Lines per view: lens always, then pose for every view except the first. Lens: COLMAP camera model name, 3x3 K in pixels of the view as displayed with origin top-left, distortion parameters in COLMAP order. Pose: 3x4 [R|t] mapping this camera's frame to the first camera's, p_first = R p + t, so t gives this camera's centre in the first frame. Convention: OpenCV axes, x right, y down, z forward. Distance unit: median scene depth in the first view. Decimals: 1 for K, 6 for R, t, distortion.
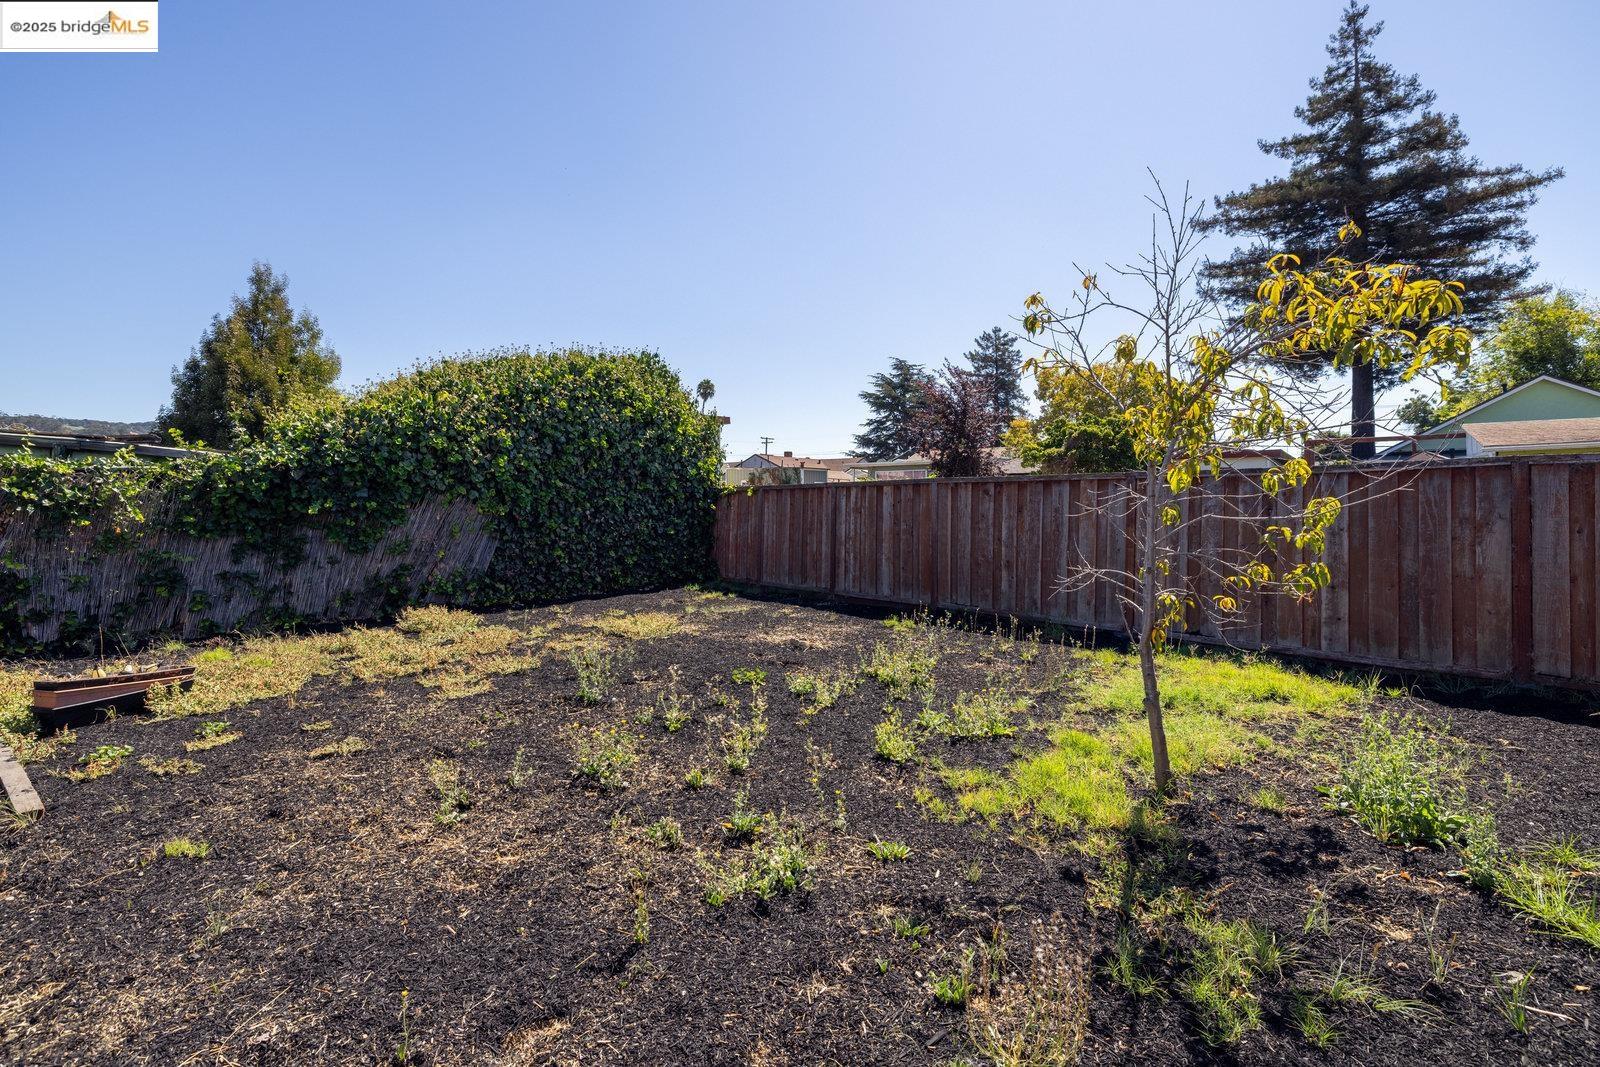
lens RADIAL K [[754.9, 0, 796.0], [0, 754.9, 501.7], [0, 0, 1]] dist [0.002877, 0.001749]
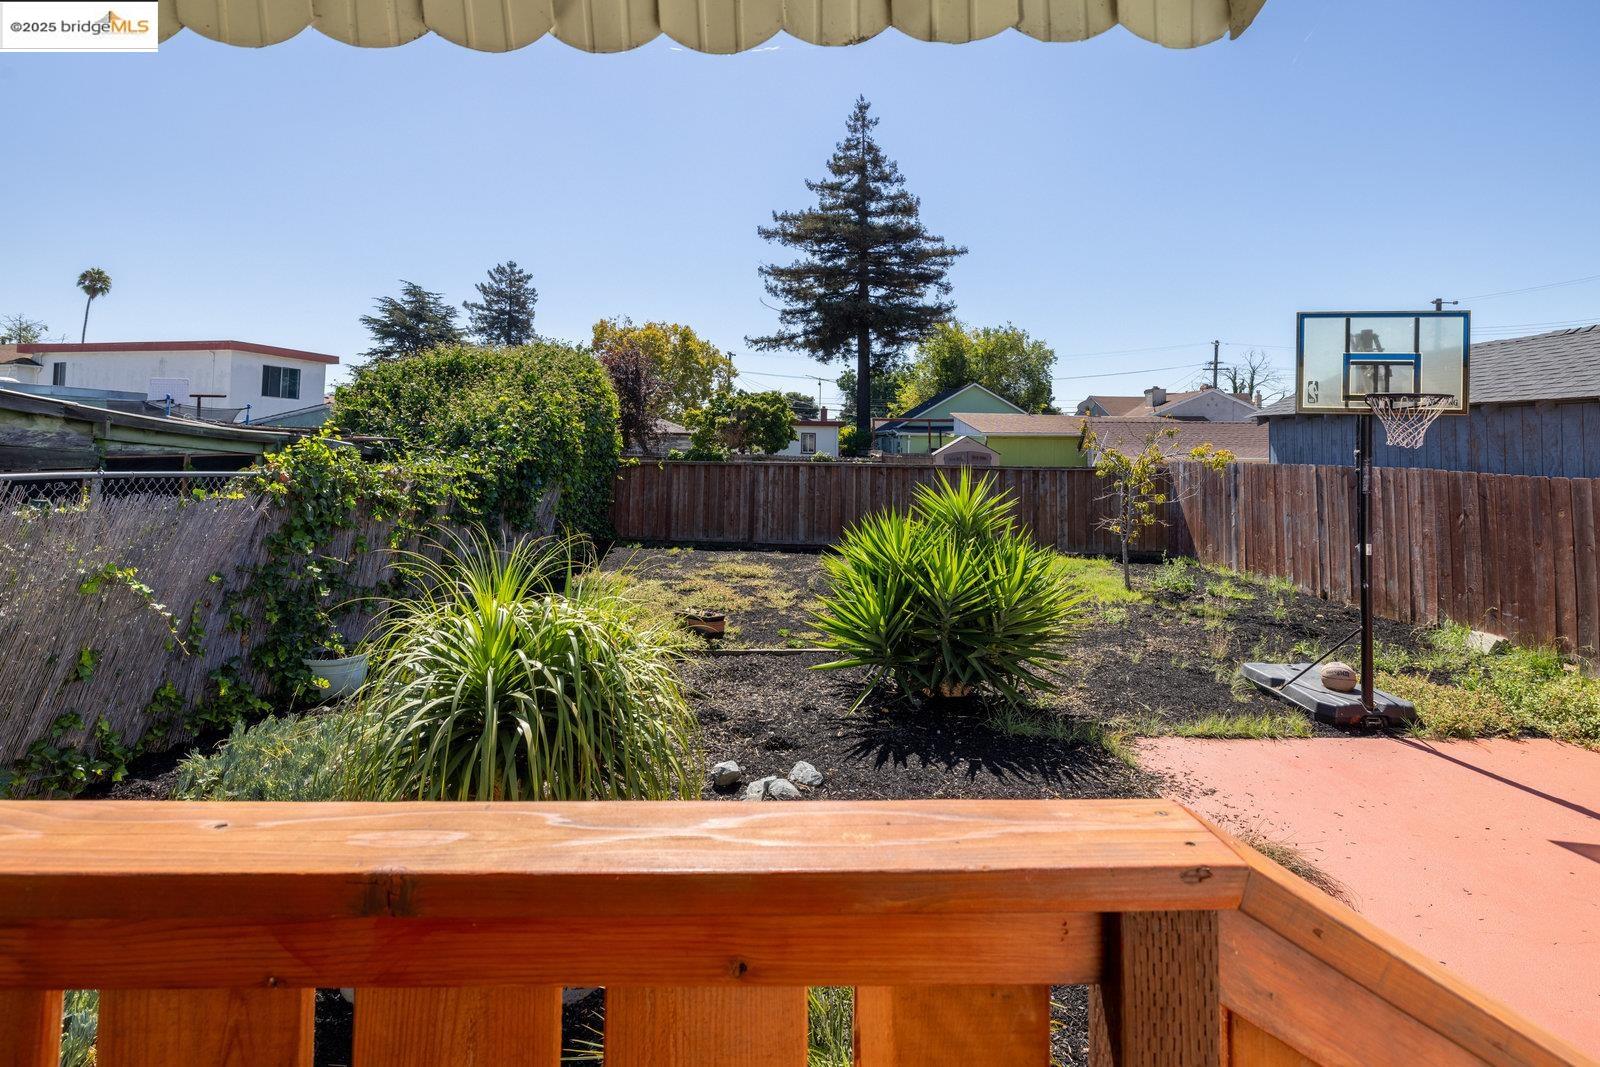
lens RADIAL K [[783.3, 0, 806.8], [0, 783.3, 428.2], [0, 0, 1]] dist [-0.005458, 0.007035]
pose [[0.781232, 0.027876, 0.623618, -0.402033], [-0.017841, 0.999591, -0.022332, -0.029800], [-0.623986, 0.006321, 0.781410, -0.100363]]
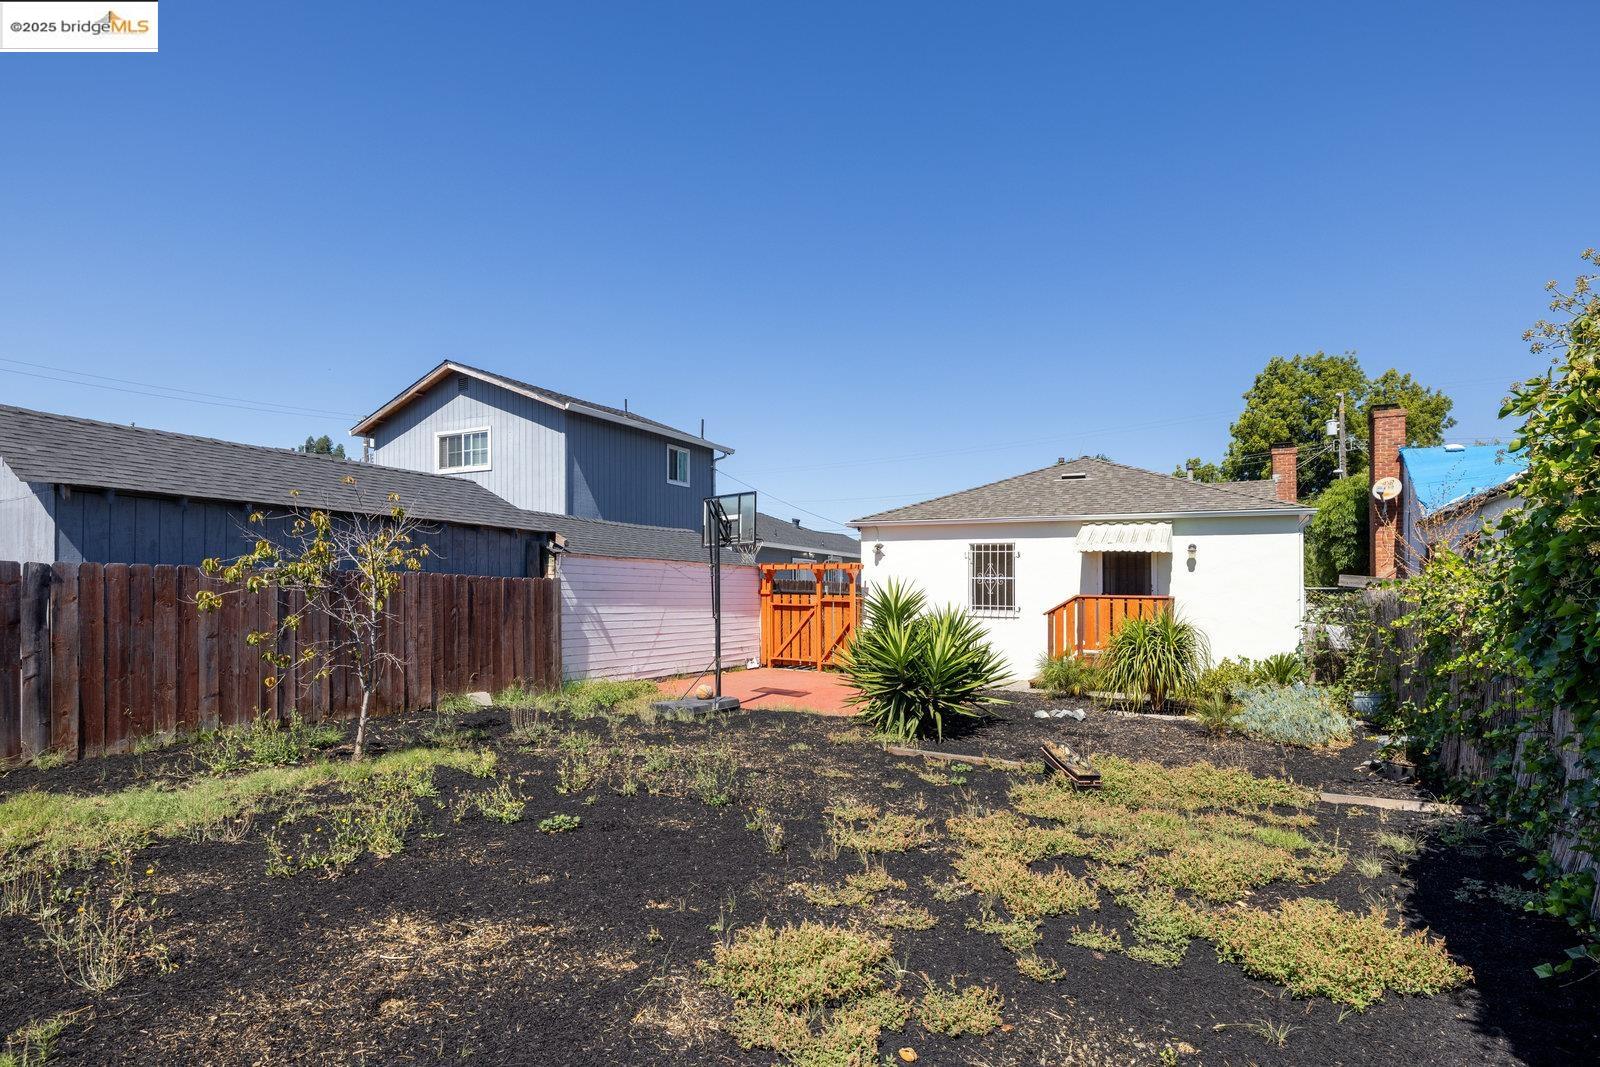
lens RADIAL K [[847.9, 0, 796.3], [0, 847.9, 569.1], [0, 0, 1]] dist [0.025183, -0.002054]
pose [[-0.987107, -0.008593, -0.159829, -0.038065], [-0.004191, 0.999603, -0.027854, -0.012445], [0.160005, -0.026825, -0.986752, 0.554480]]
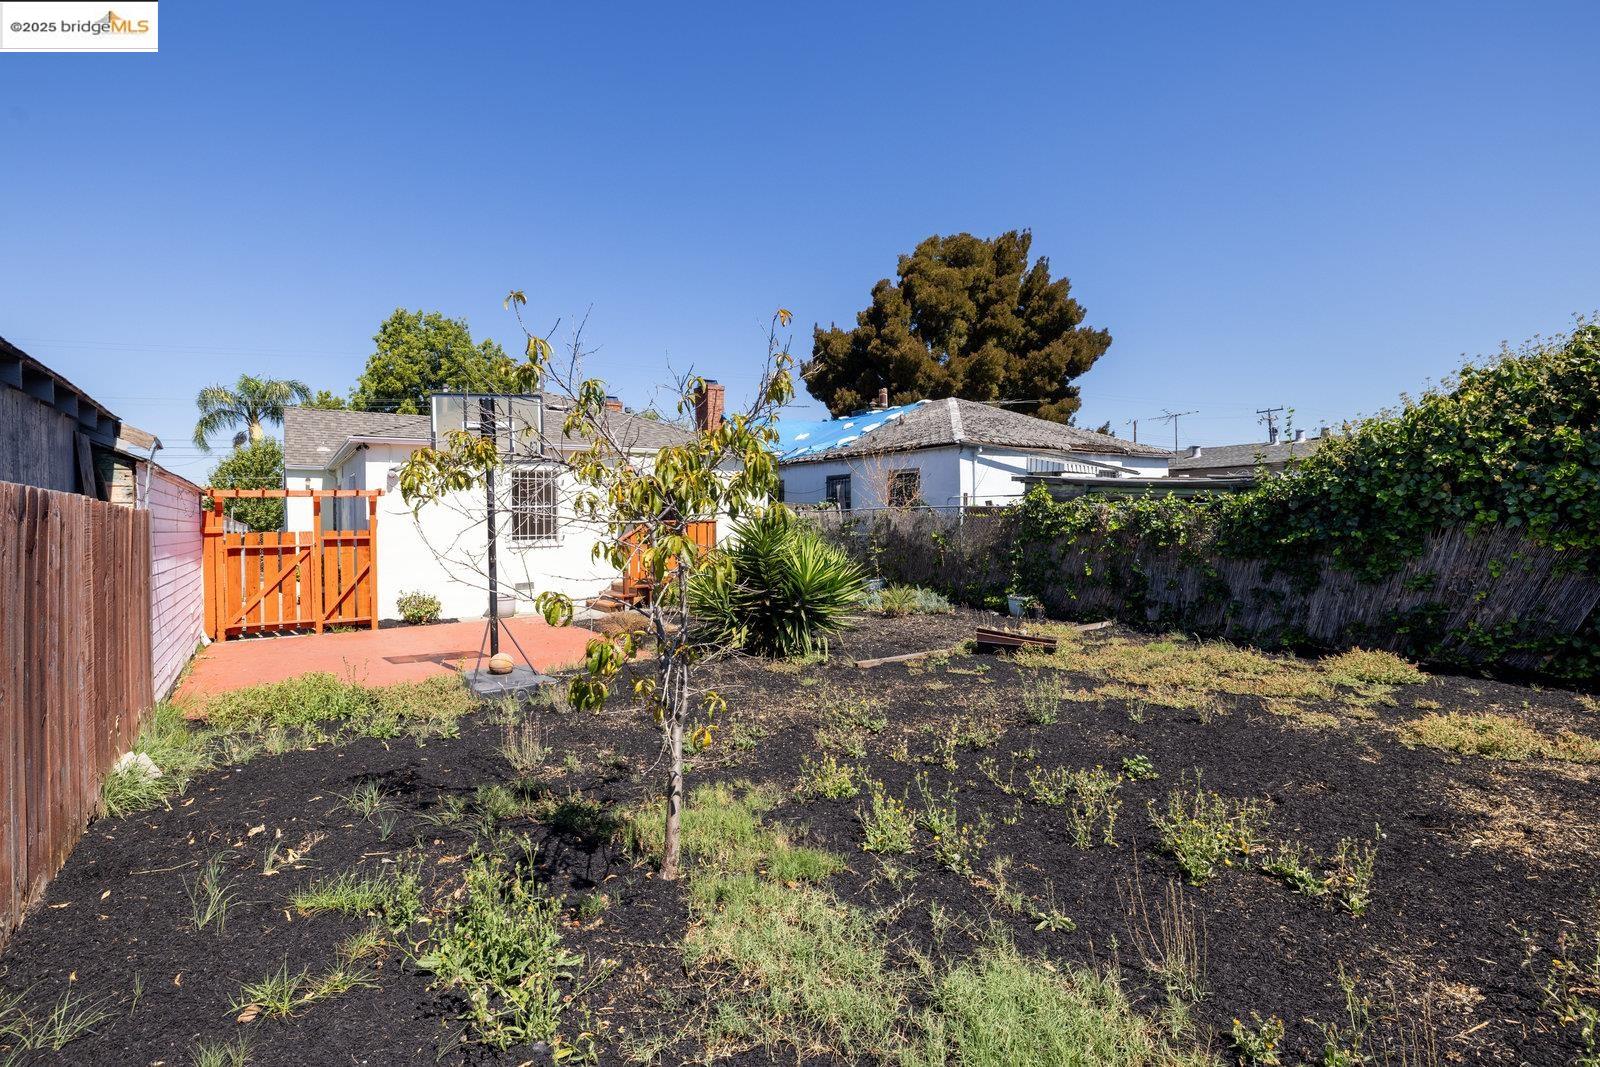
lens RADIAL K [[783.3, 0, 793.8], [0, 783.3, 507.8], [0, 0, 1]] dist [-0.005458, 0.007035]
pose [[-0.304686, -0.001171, -0.952452, 0.237652], [0.022000, 0.999724, -0.008267, -0.014886], [0.952199, -0.023472, -0.304576, 0.247477]]
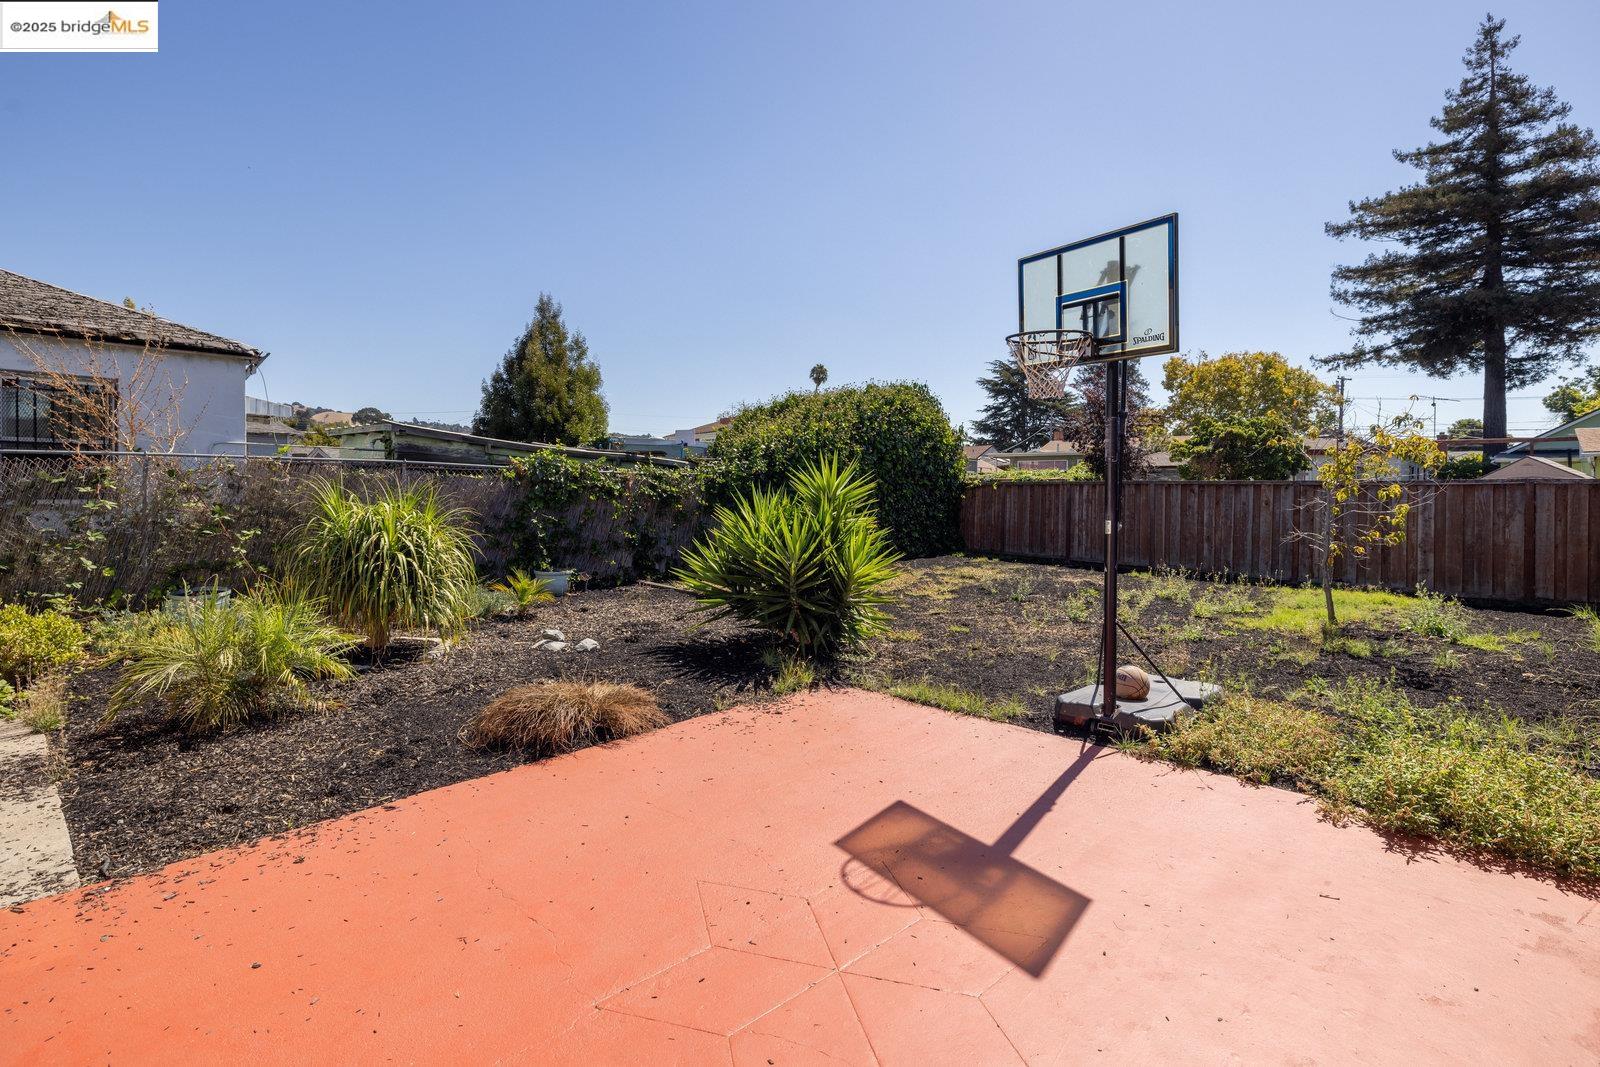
lens RADIAL K [[783.3, 0, 842.5], [0, 783.3, 488.5], [0, 0, 1]] dist [-0.005458, 0.007035]
pose [[0.997878, 0.009172, -0.064460, -0.142898], [-0.009010, 0.999955, 0.002798, -0.006724], [0.064483, -0.002211, 0.997916, -0.248017]]
